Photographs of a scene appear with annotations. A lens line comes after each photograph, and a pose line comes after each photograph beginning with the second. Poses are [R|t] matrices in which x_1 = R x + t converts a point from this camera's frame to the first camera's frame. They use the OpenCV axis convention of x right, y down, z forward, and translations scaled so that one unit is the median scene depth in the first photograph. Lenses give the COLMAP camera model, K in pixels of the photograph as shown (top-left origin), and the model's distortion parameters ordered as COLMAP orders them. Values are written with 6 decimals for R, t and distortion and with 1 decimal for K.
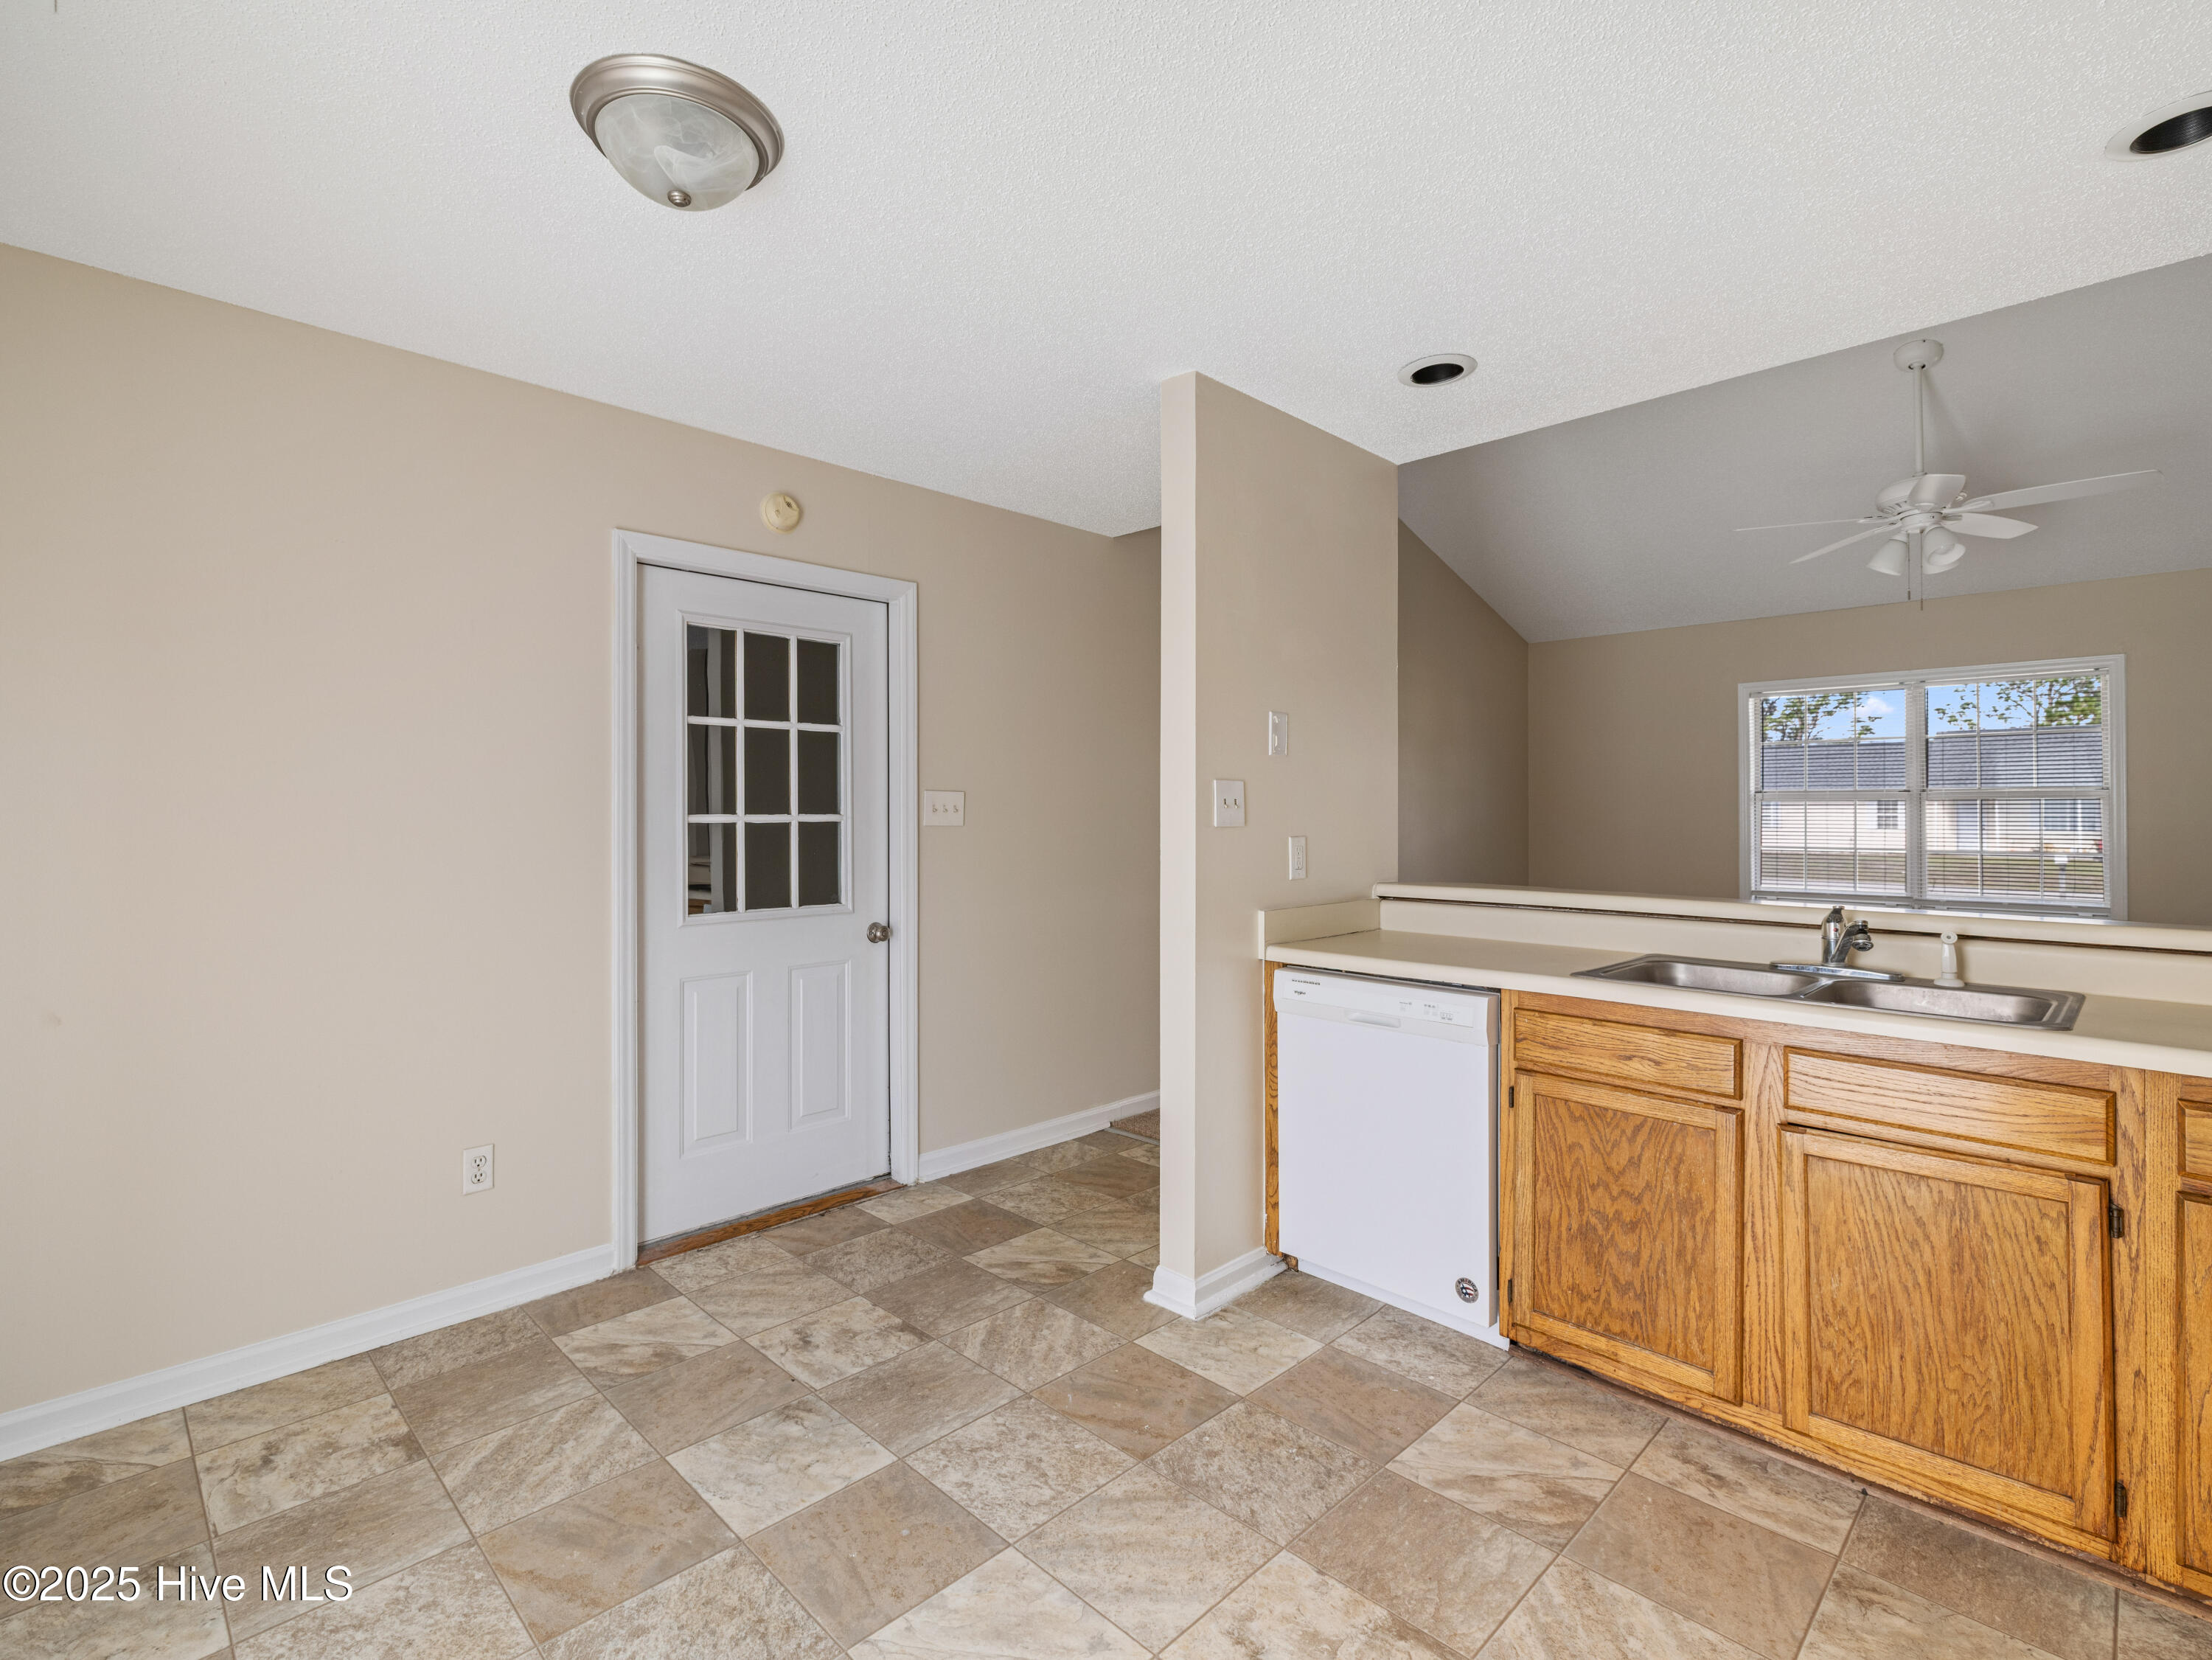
lens RADIAL K [[1044.3, 0, 1103.4], [0, 1044.3, 817.3], [0, 0, 1]] dist [0.000760, 0.000489]
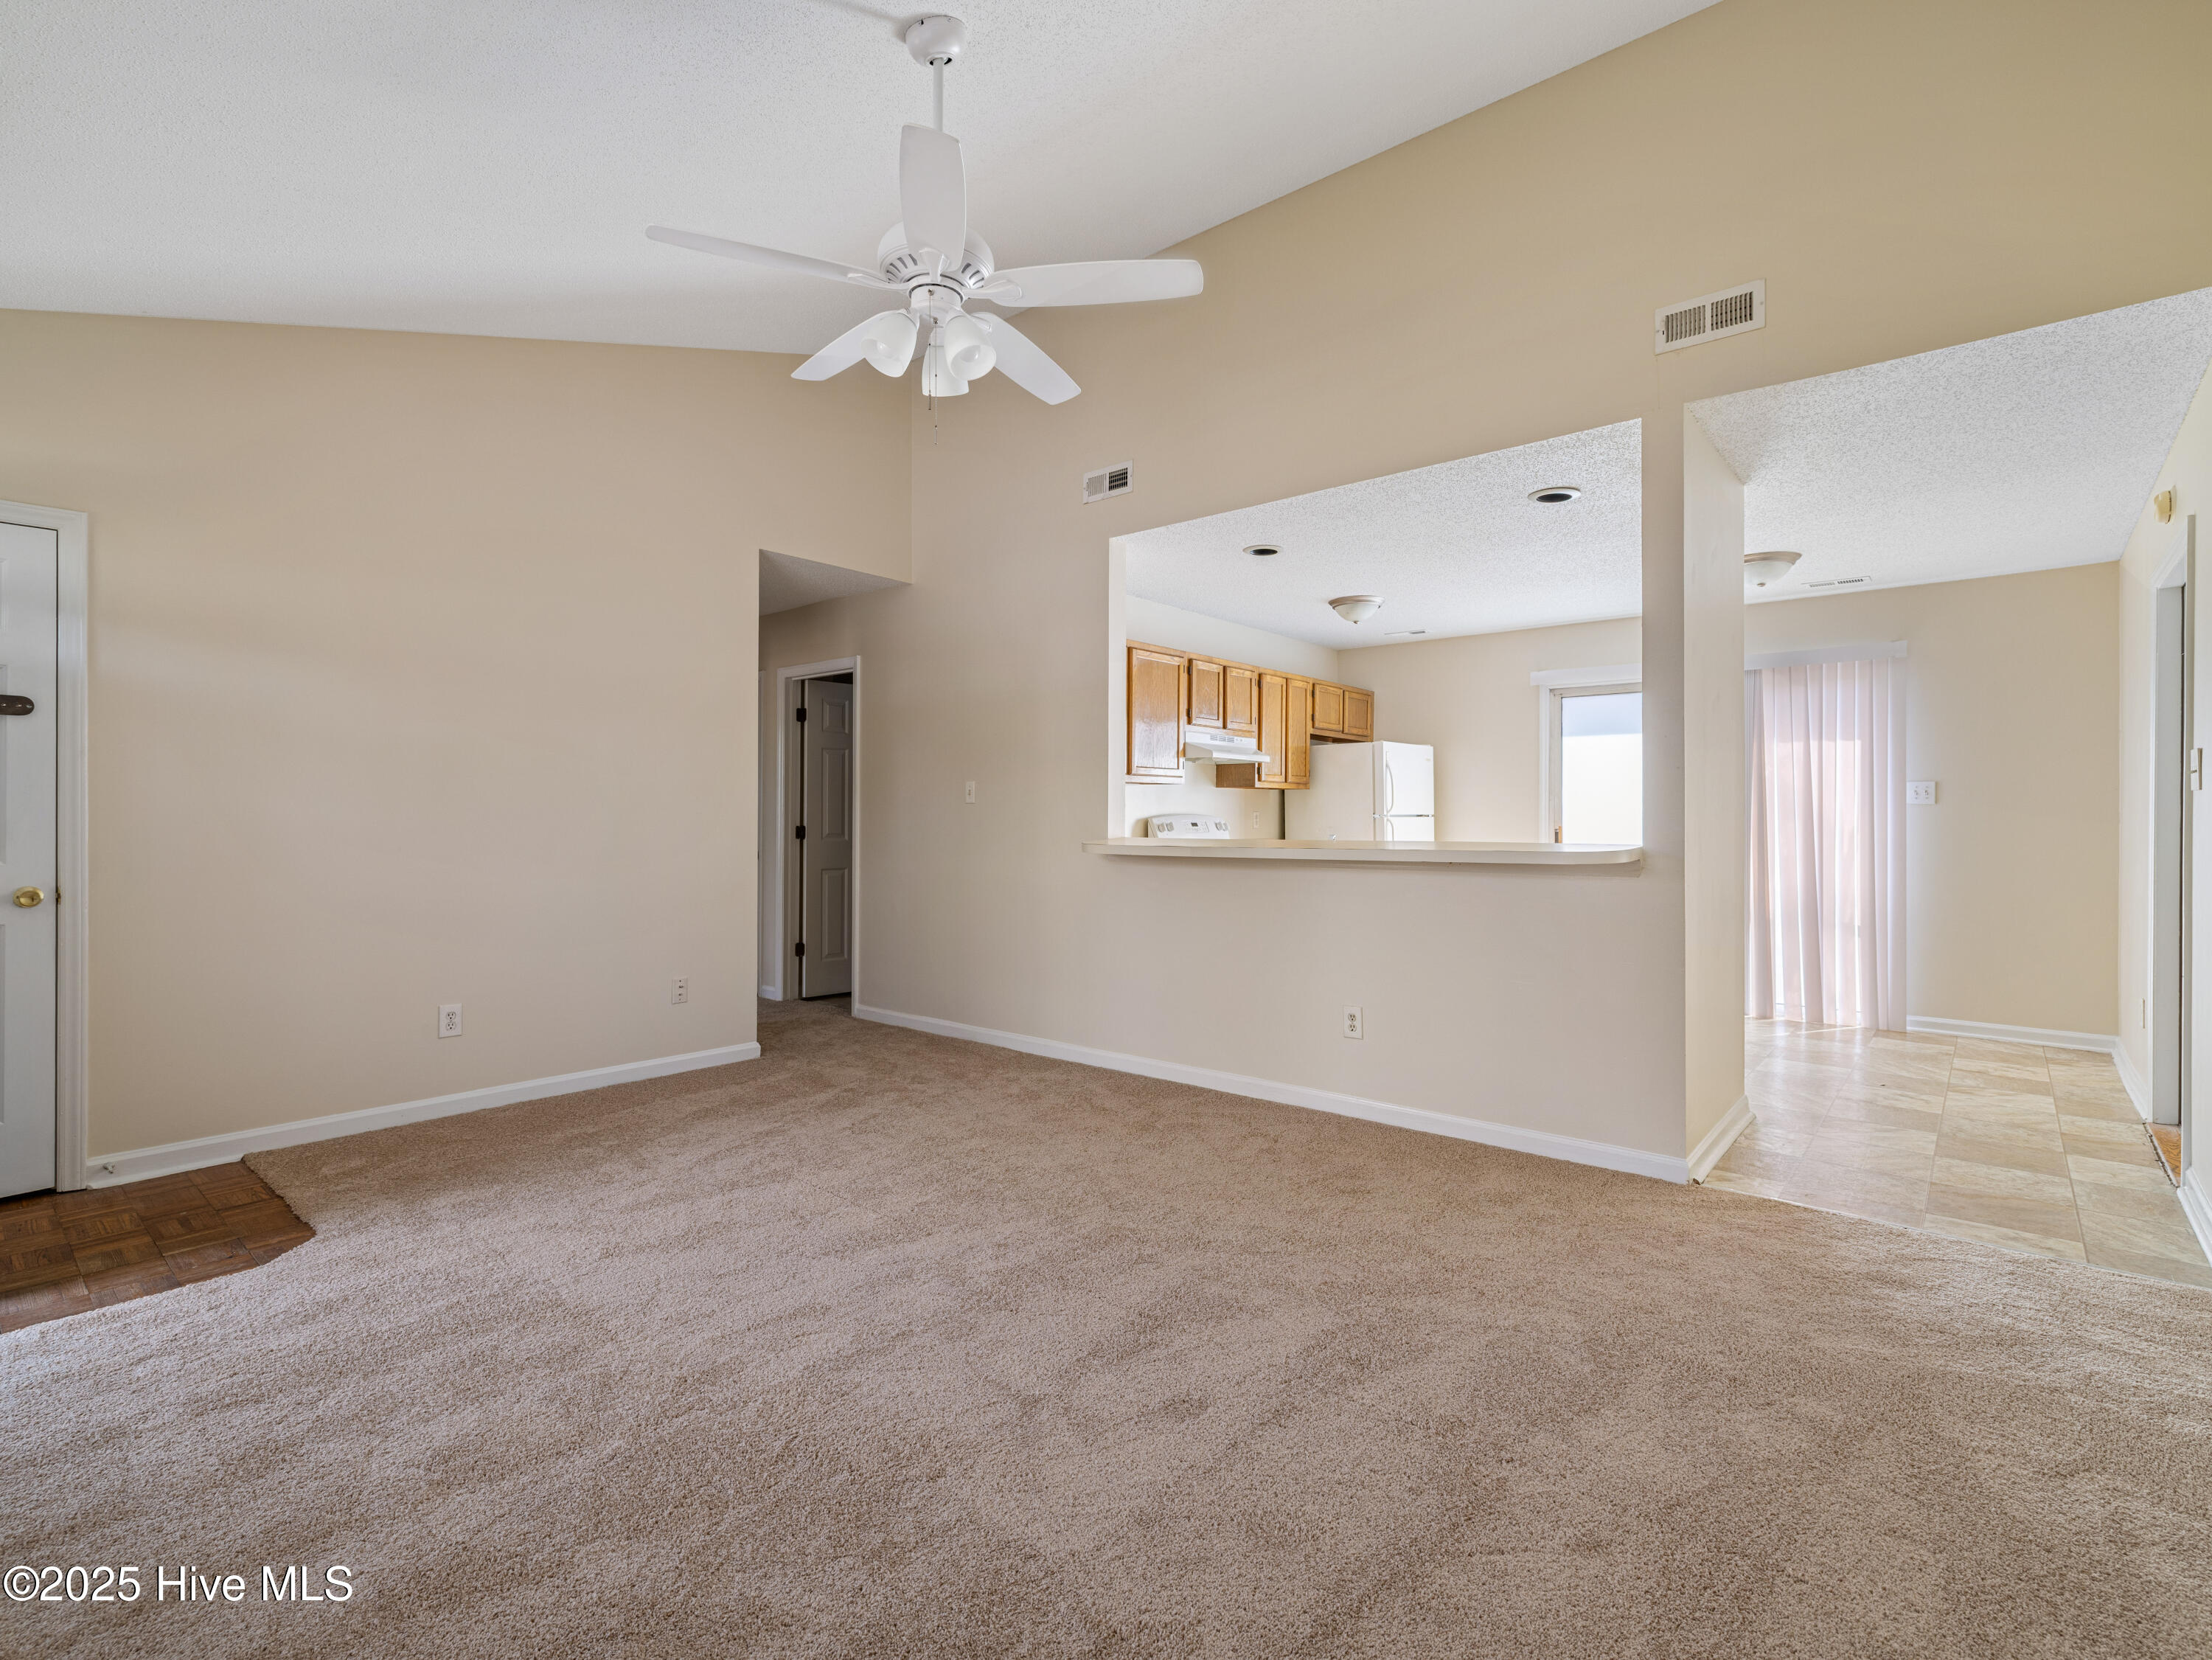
lens RADIAL K [[1036.1, 0, 1103.1], [0, 1036.1, 829.5], [0, 0, 1]] dist [0.001948, 0.000470]
pose [[-0.996602, 0.000489, -0.082369, 1.086247], [-0.000711, 0.999894, 0.014542, 0.037758], [0.082367, 0.014551, -0.996496, 2.406996]]
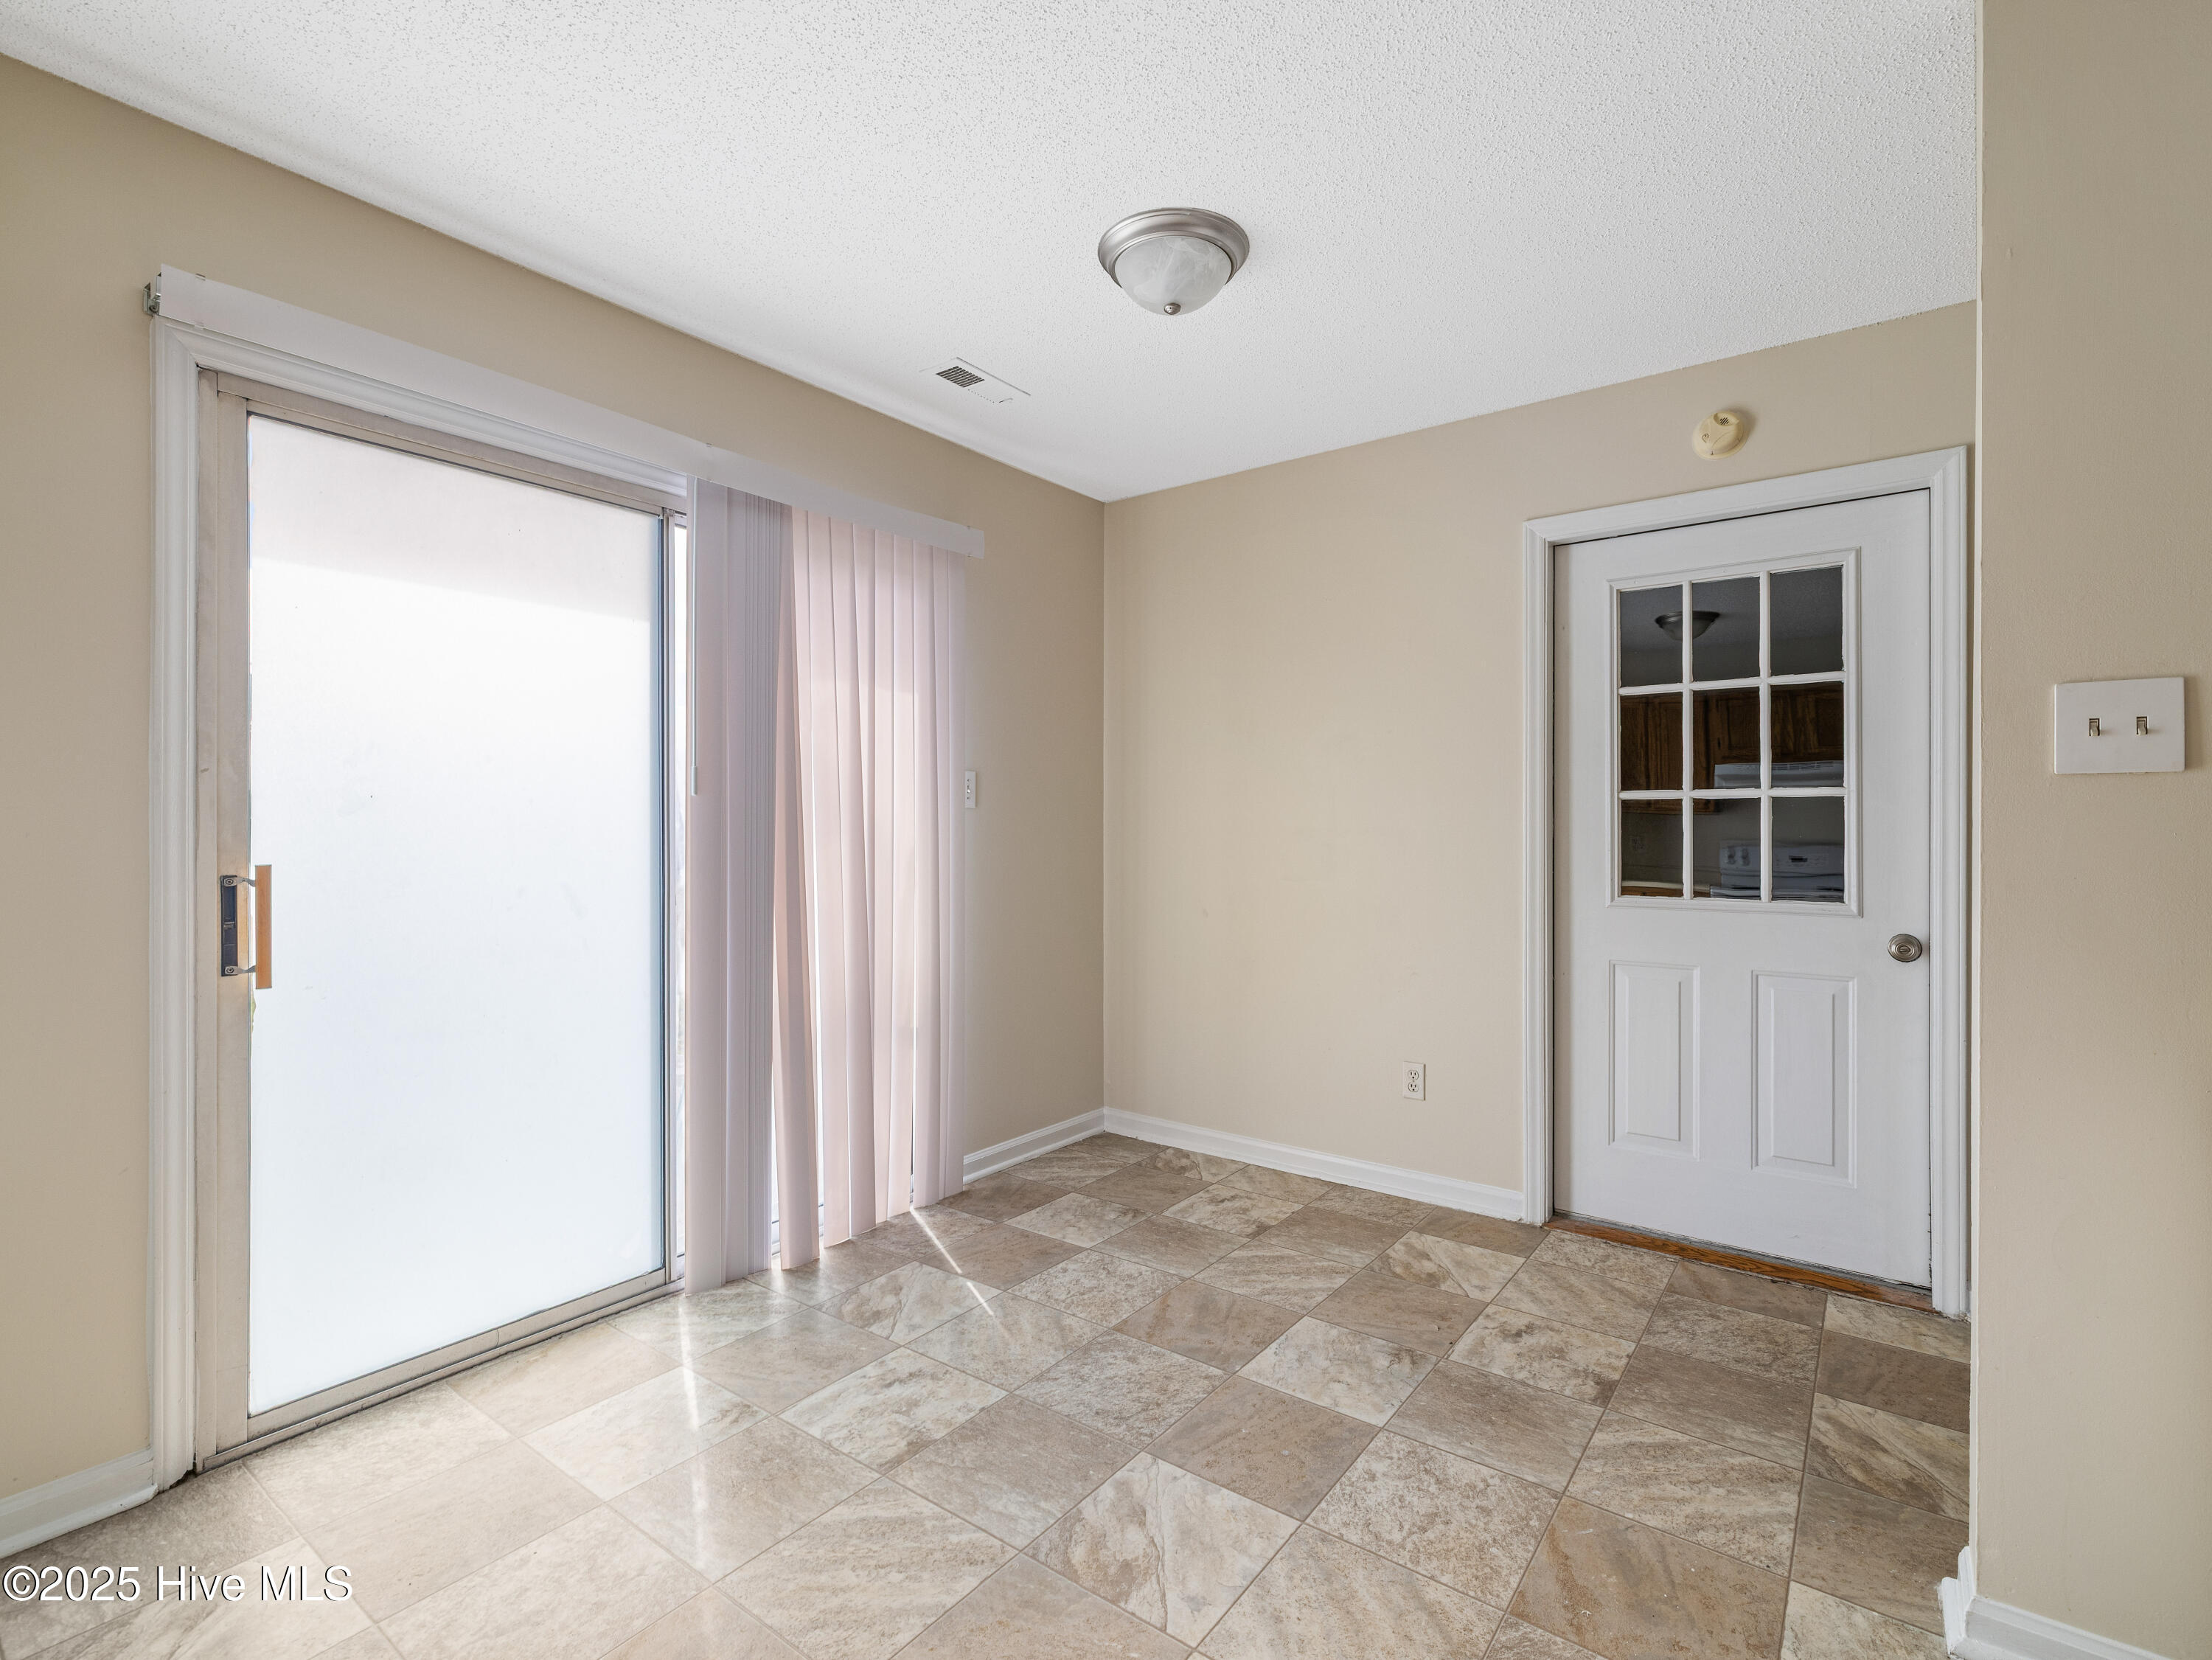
lens RADIAL K [[1036.1, 0, 1103.1], [0, 1036.1, 829.5], [0, 0, 1]] dist [0.001948, 0.000470]
pose [[0.139538, 0.001774, -0.990215, 0.556901], [-0.003406, 0.999993, 0.001312, 0.038561], [0.990211, 0.003190, 0.139543, 0.457183]]
